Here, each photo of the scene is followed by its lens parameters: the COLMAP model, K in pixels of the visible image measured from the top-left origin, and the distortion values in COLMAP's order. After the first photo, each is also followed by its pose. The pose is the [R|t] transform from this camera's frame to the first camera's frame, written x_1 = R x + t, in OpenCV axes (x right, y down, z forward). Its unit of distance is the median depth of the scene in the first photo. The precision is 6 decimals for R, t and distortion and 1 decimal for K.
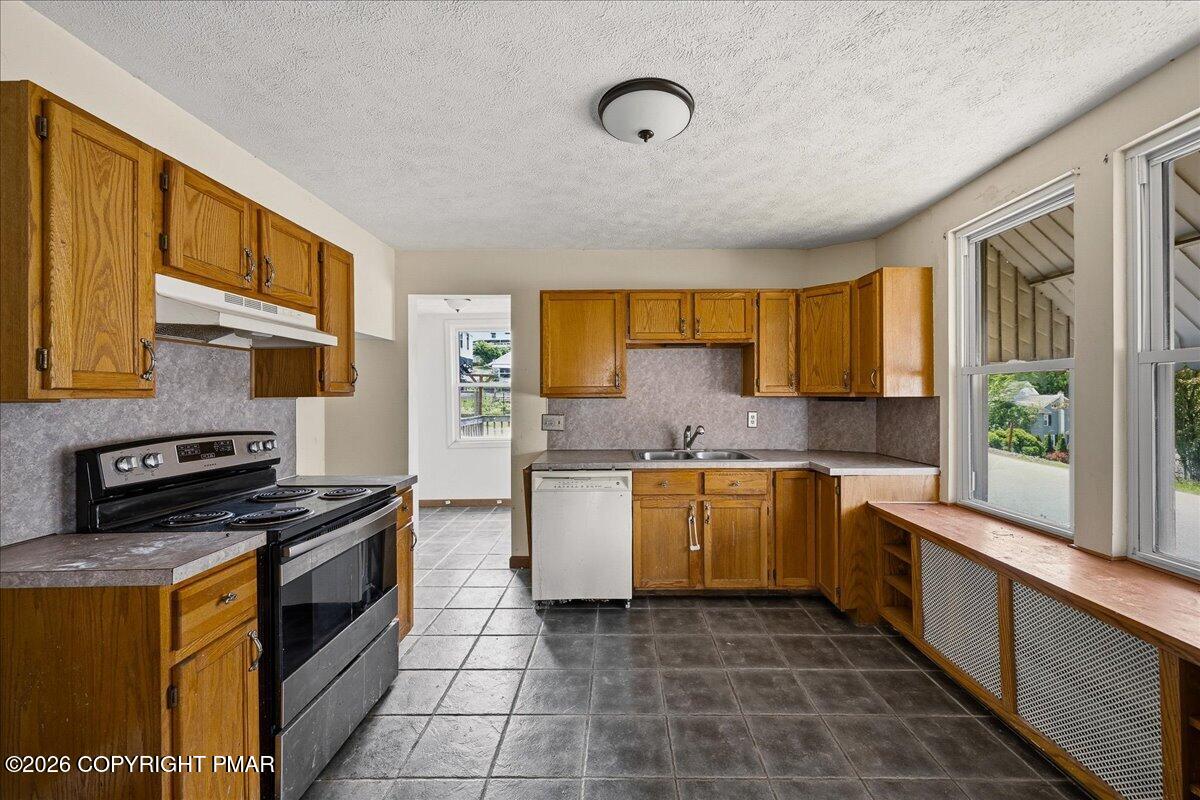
lens RADIAL K [[586.9, 0, 620.6], [0, 586.9, 412.2], [0, 0, 1]] dist [-0.001467, -0.000004]
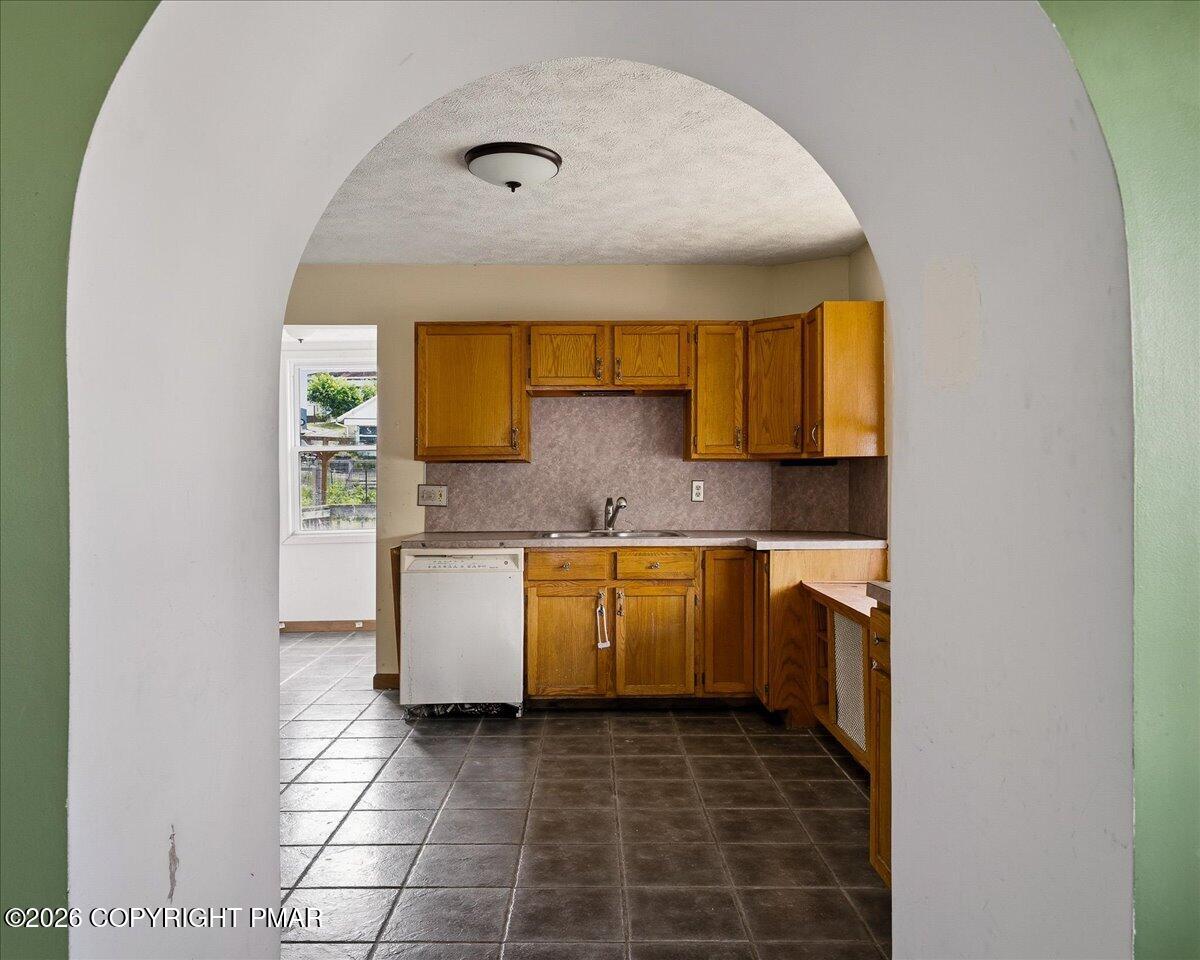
lens RADIAL K [[1116.5, 0, 595.6], [0, 1116.5, 477.5], [0, 0, 1]] dist [0.006386, 0.000000]
pose [[0.999979, -0.000518, 0.006516, 0.104824], [0.000707, 0.999577, -0.029081, 0.045499], [-0.006499, 0.029085, 0.999556, -0.534228]]
